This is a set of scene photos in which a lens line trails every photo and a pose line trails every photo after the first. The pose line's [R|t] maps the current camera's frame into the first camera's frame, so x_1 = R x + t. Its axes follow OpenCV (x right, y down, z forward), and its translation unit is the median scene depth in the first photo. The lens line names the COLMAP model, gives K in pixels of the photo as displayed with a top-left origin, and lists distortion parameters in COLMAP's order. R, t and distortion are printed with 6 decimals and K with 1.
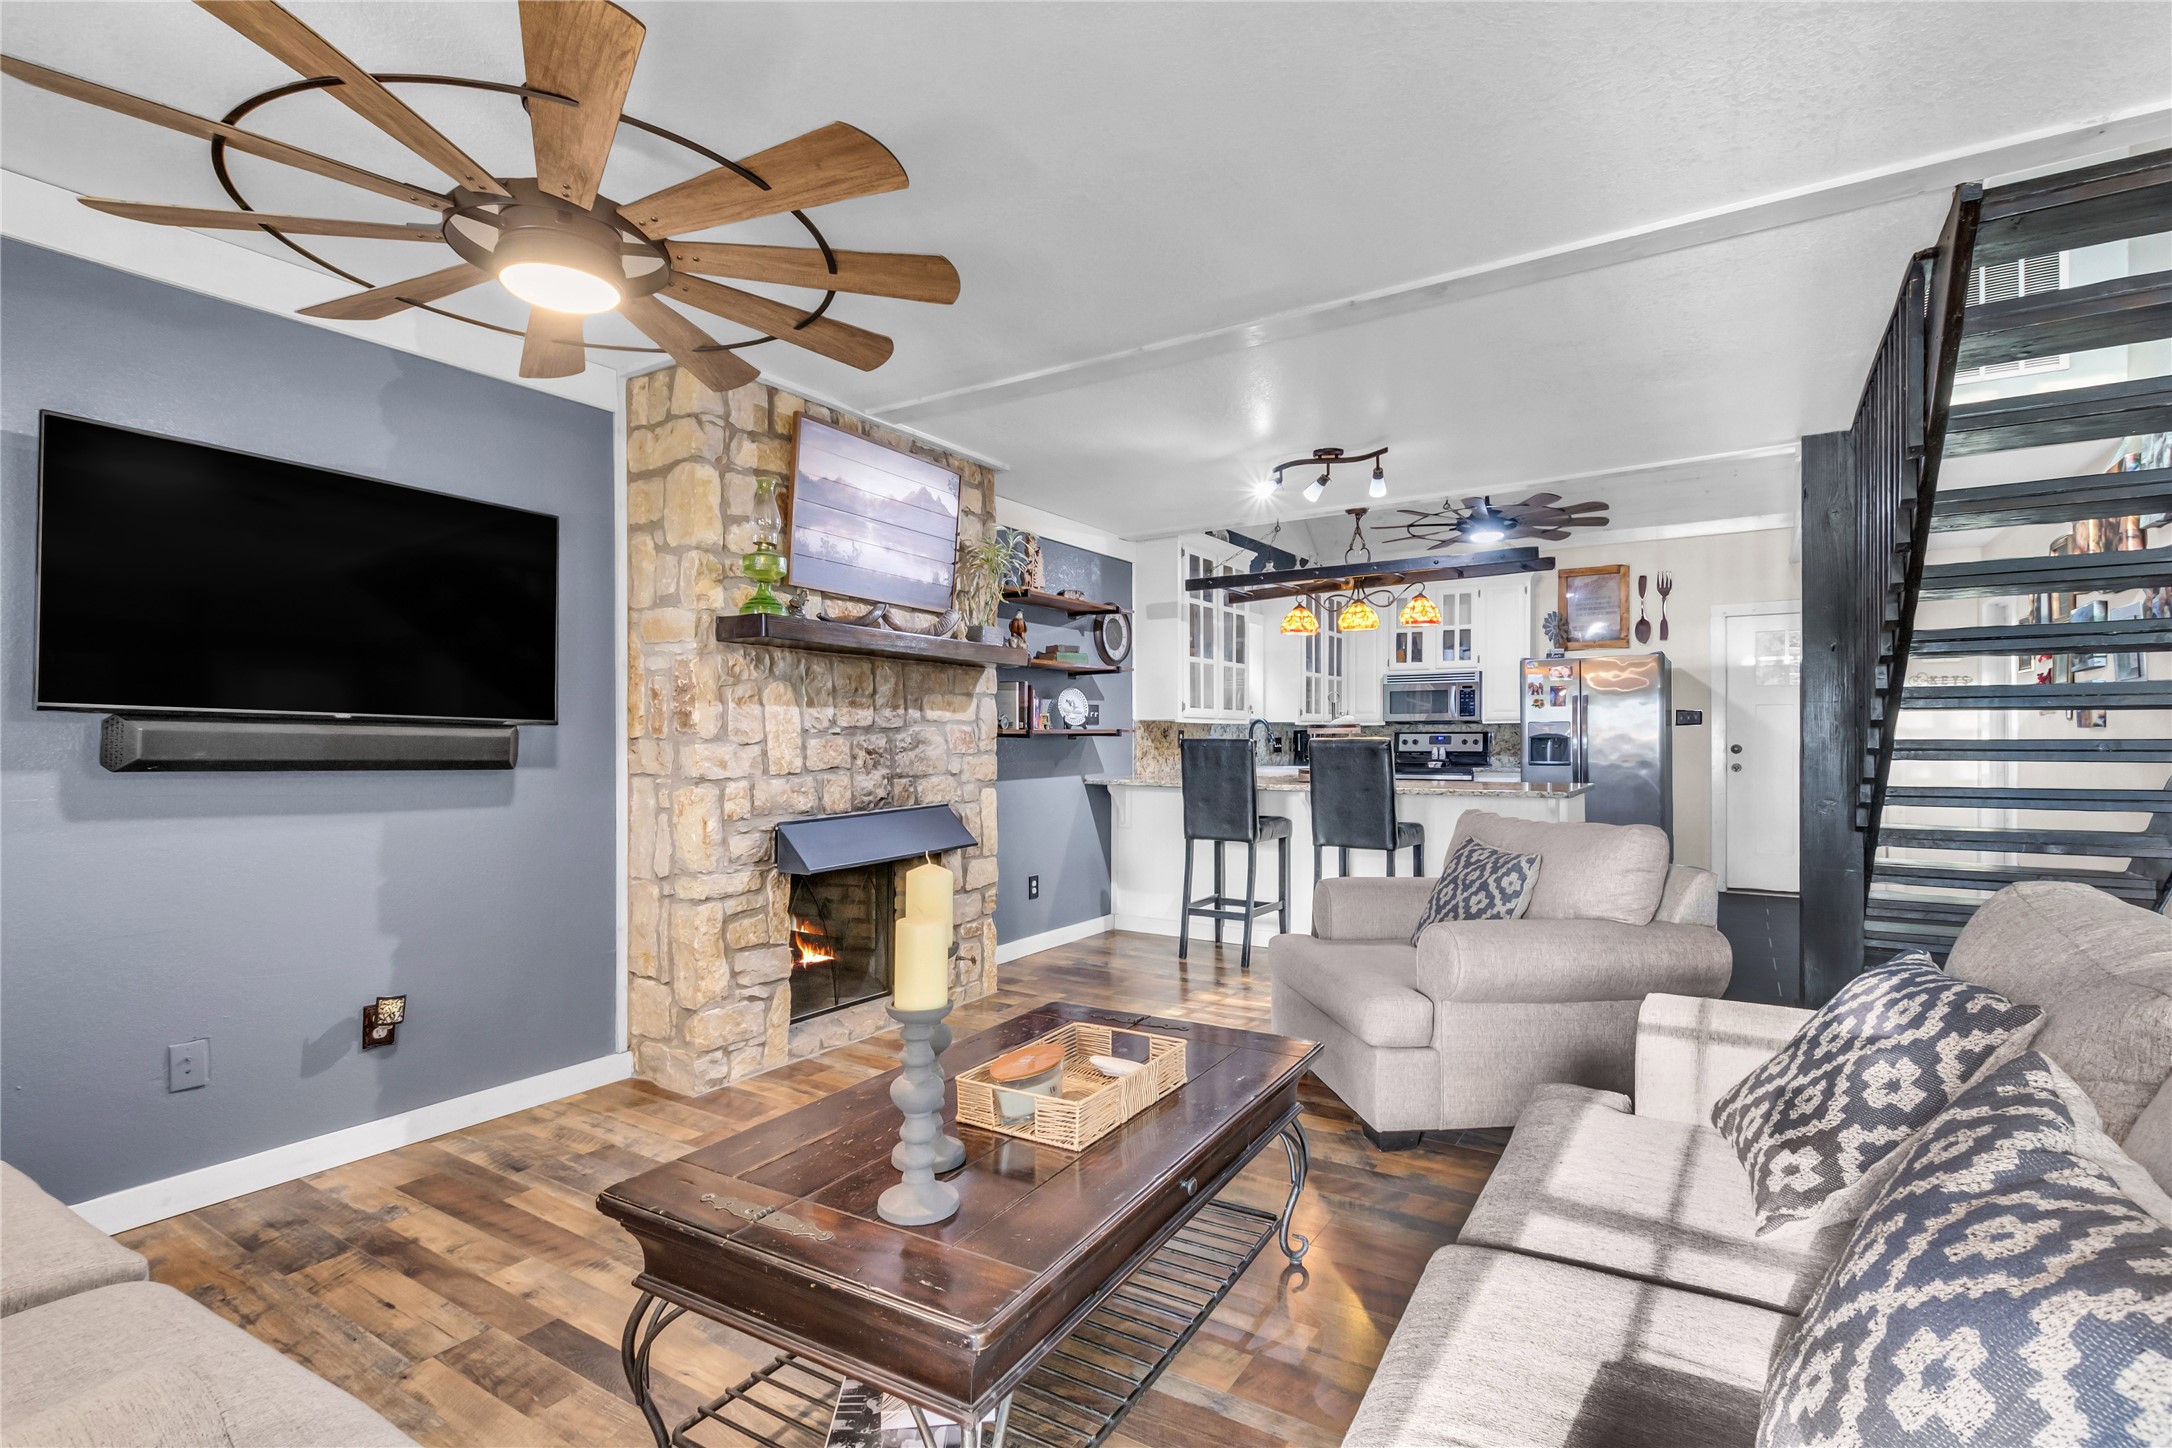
lens RADIAL K [[995.4, 0, 1081.7], [0, 995.4, 730.9], [0, 0, 1]] dist [0.004579, -0.002089]
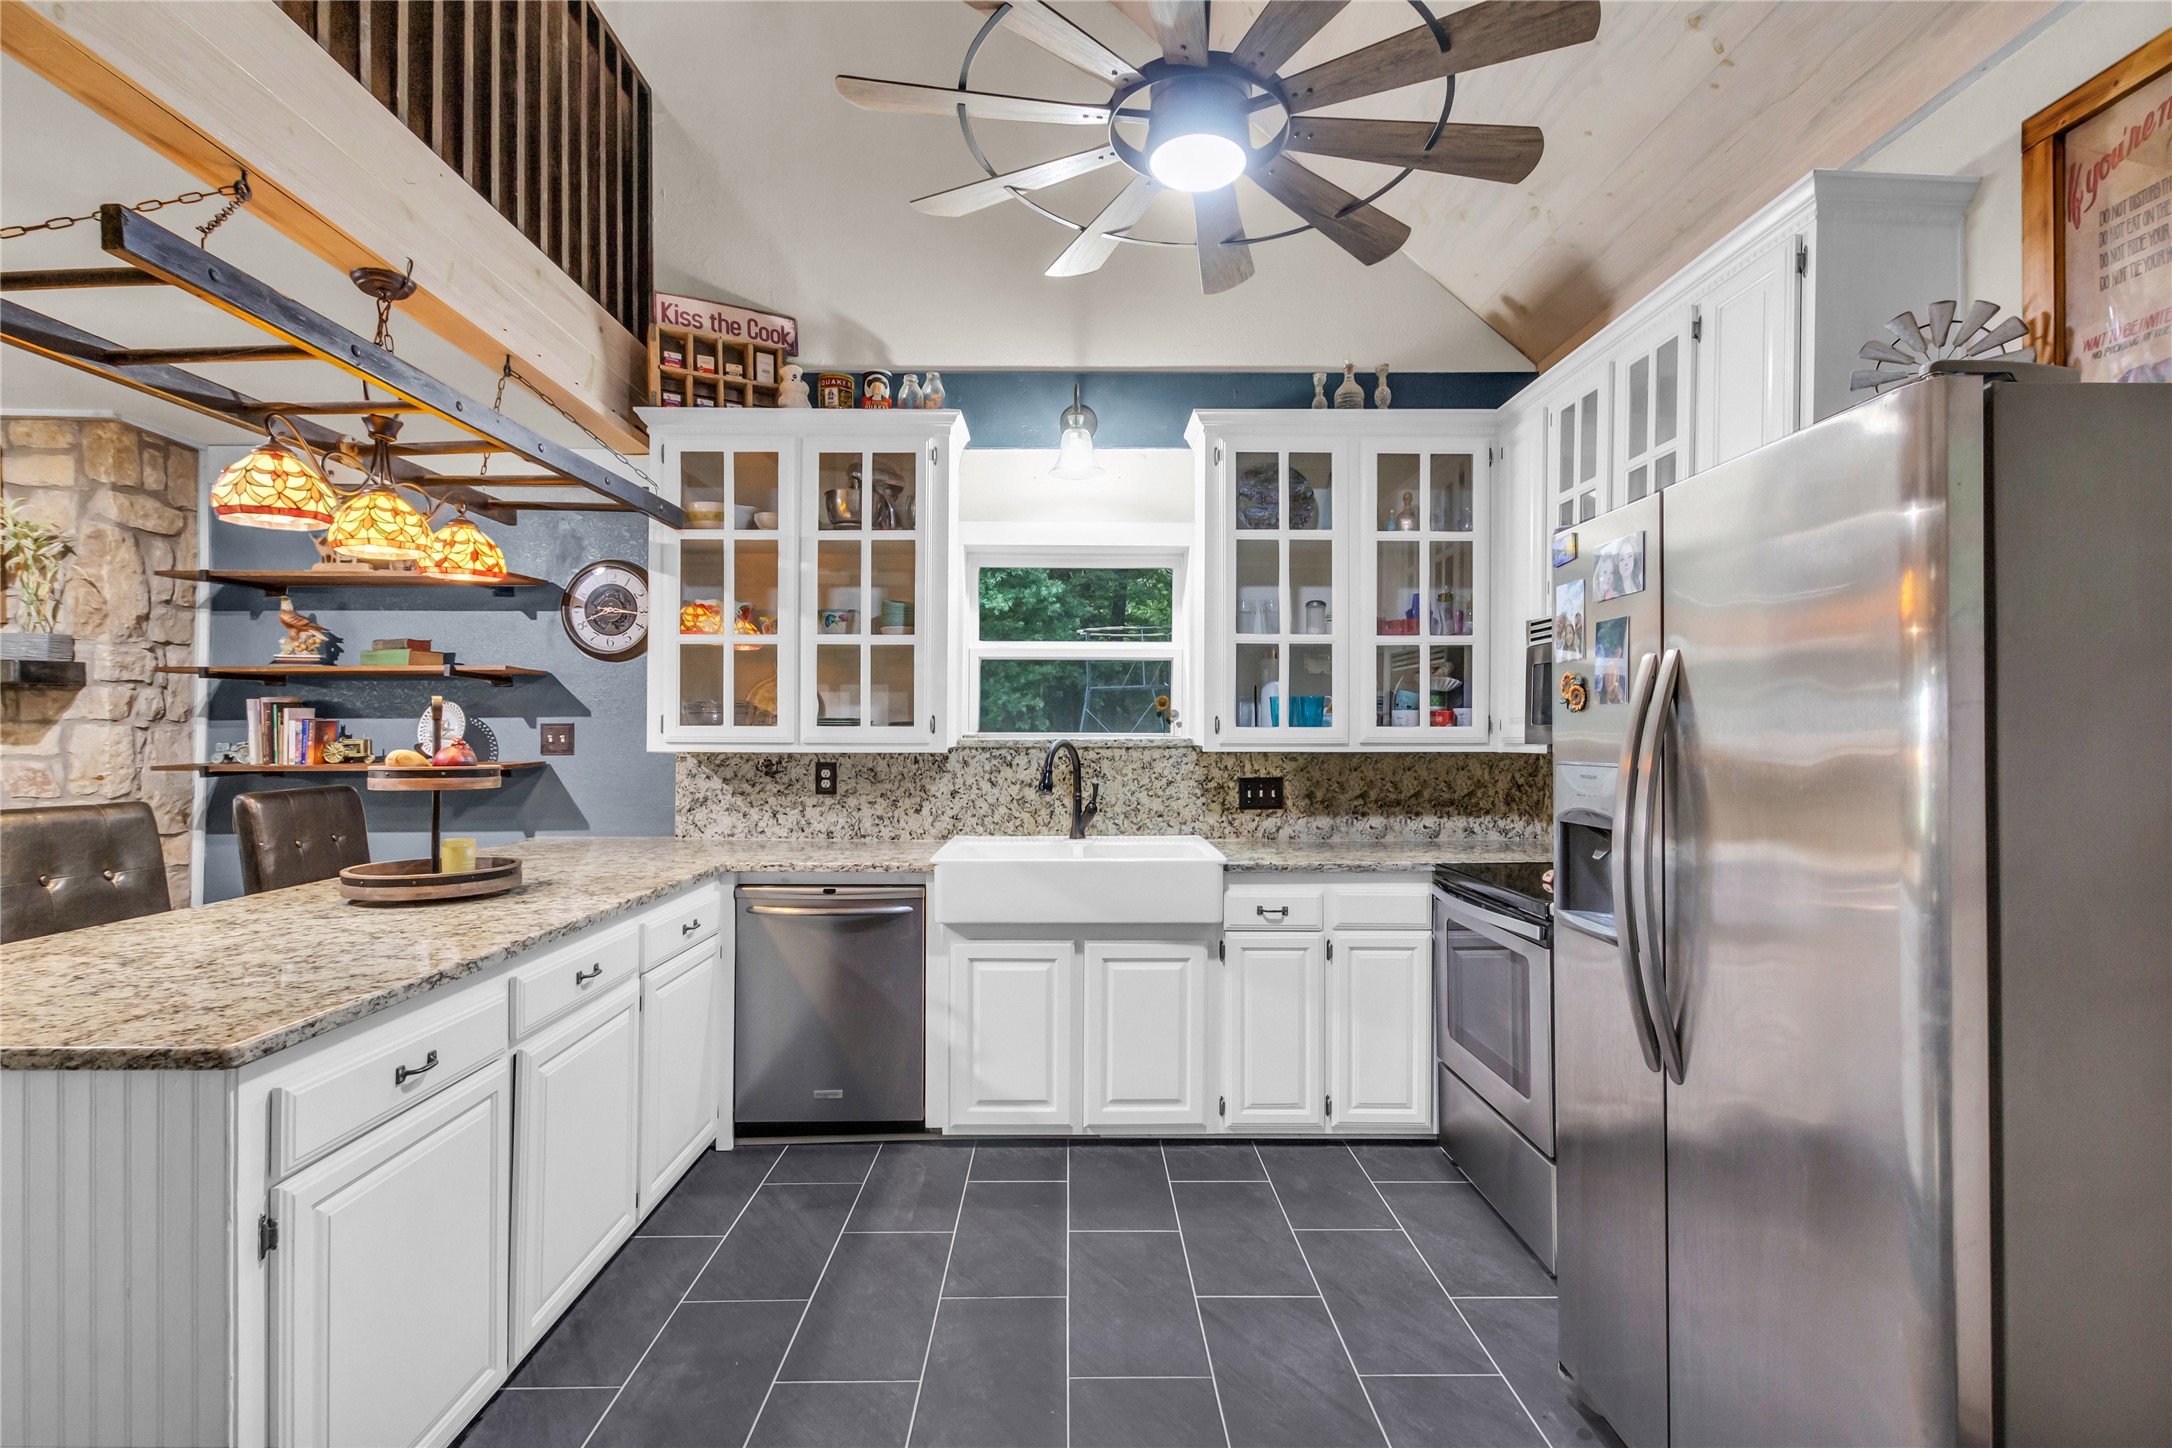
lens RADIAL K [[995.4, 0, 1076.1], [0, 995.4, 728.7], [0, 0, 1]] dist [0.004579, -0.002089]
pose [[0.567557, -0.002318, -0.823331, 1.103375], [0.000917, 0.999997, -0.002184, -0.032194], [0.823333, 0.000485, 0.567558, 1.367874]]
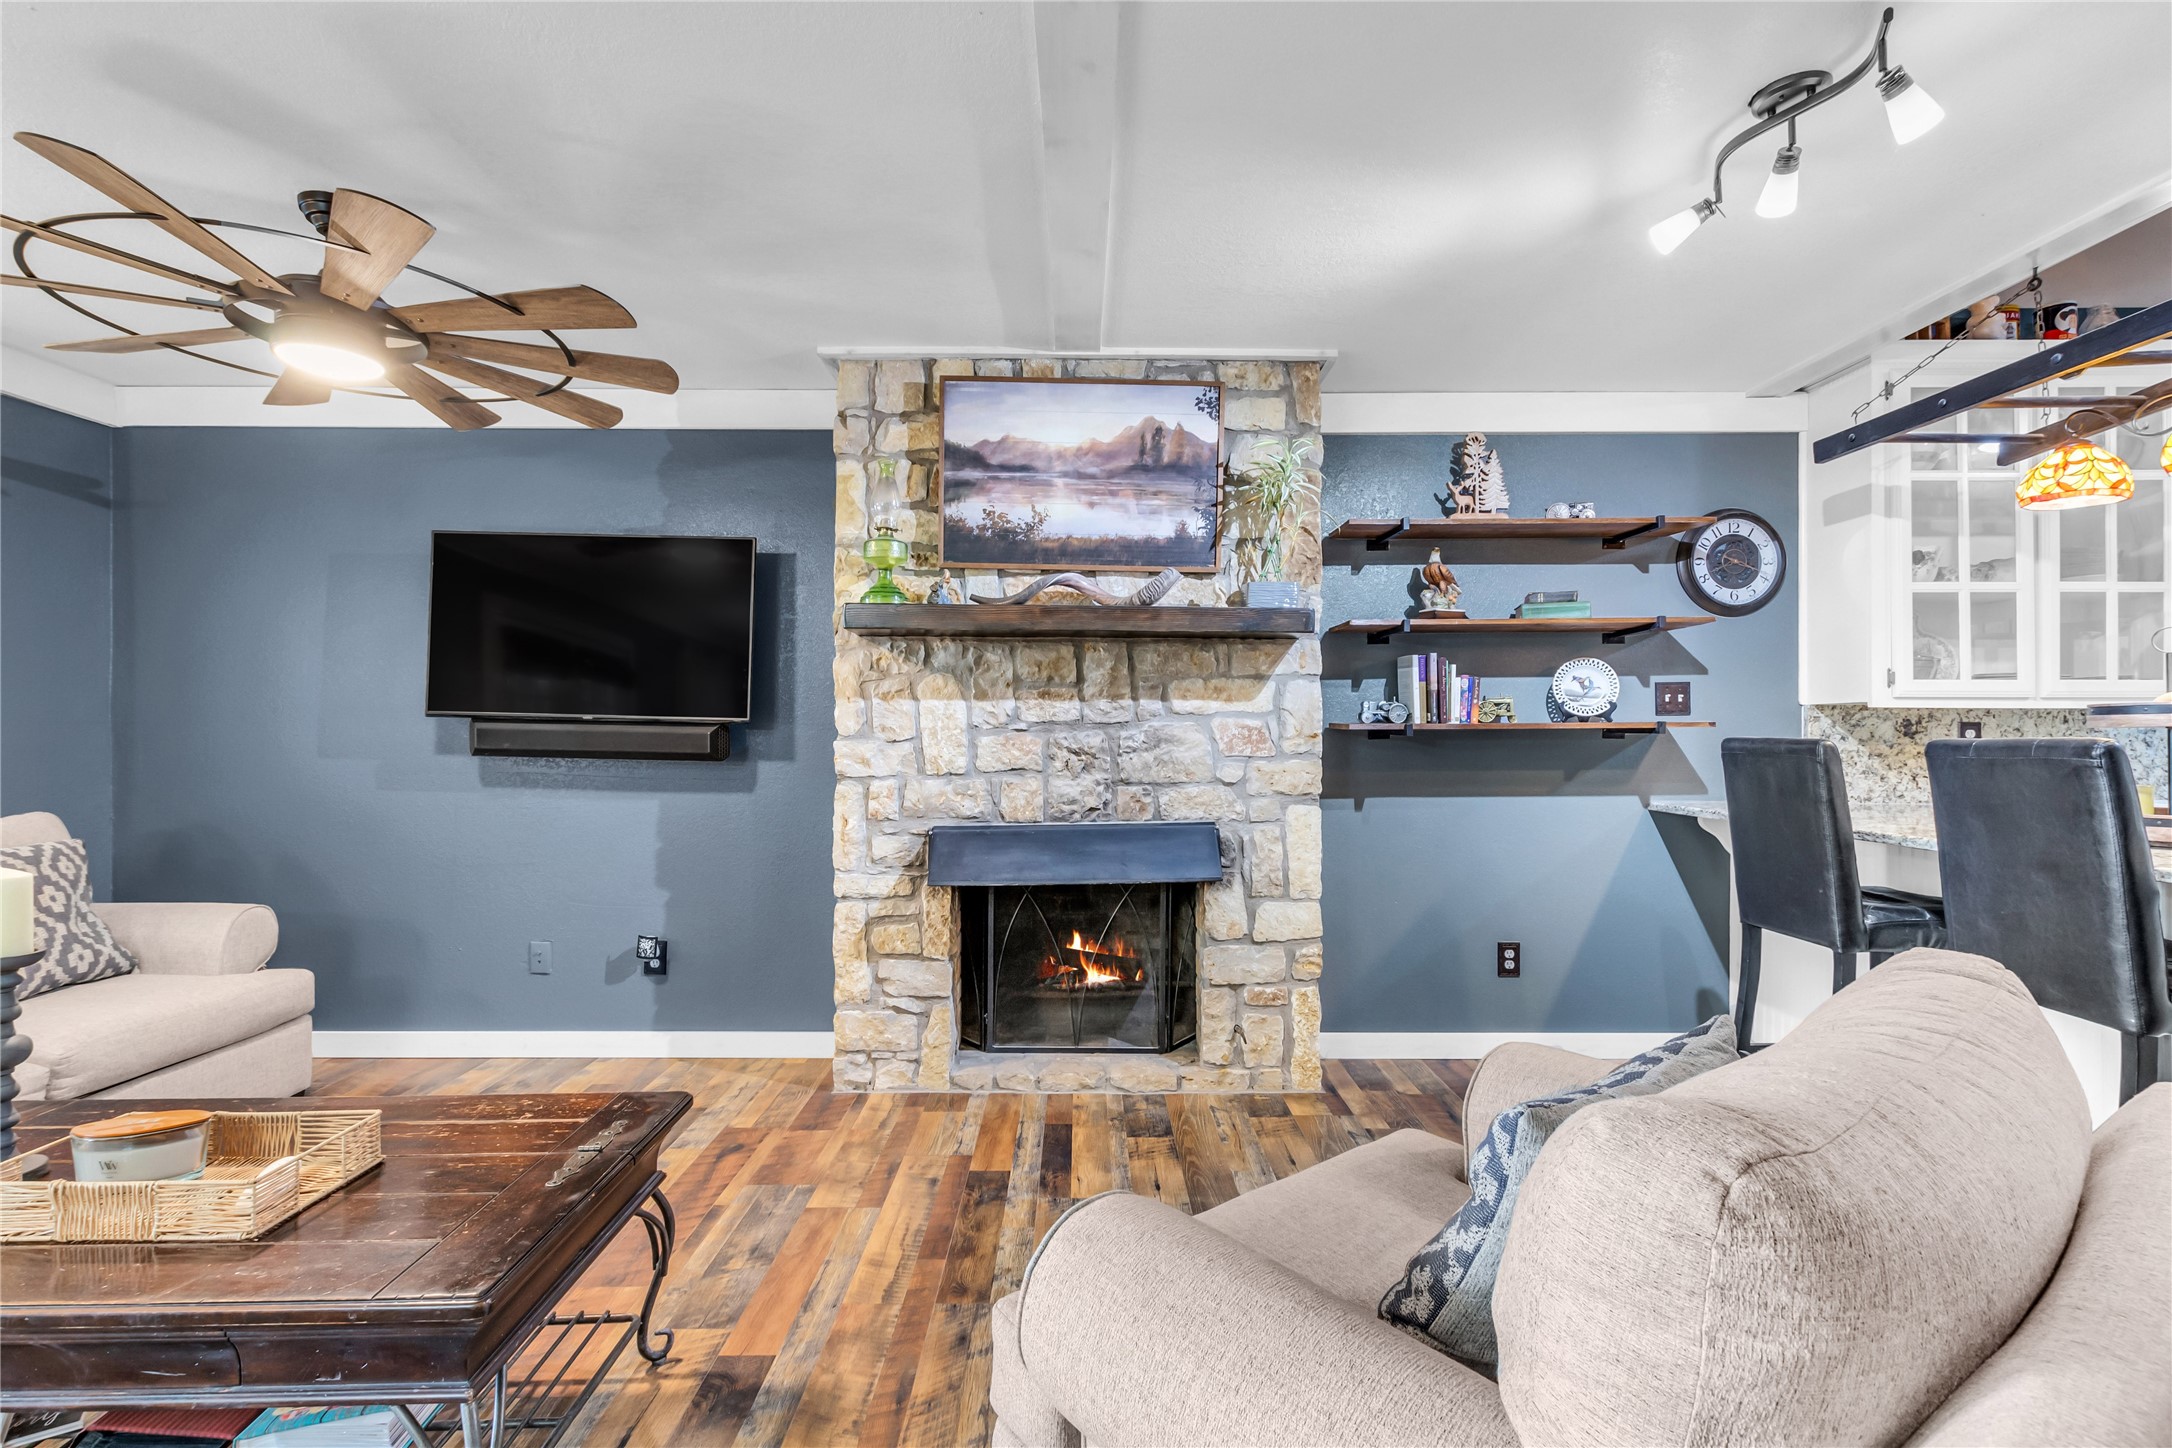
lens RADIAL K [[995.4, 0, 1079.2], [0, 995.4, 723.4], [0, 0, 1]] dist [0.004579, -0.002089]
pose [[0.552006, -0.007621, -0.833805, 0.482212], [0.003256, 0.999970, -0.006983, 0.003005], [0.833834, 0.001140, 0.552014, 0.537272]]
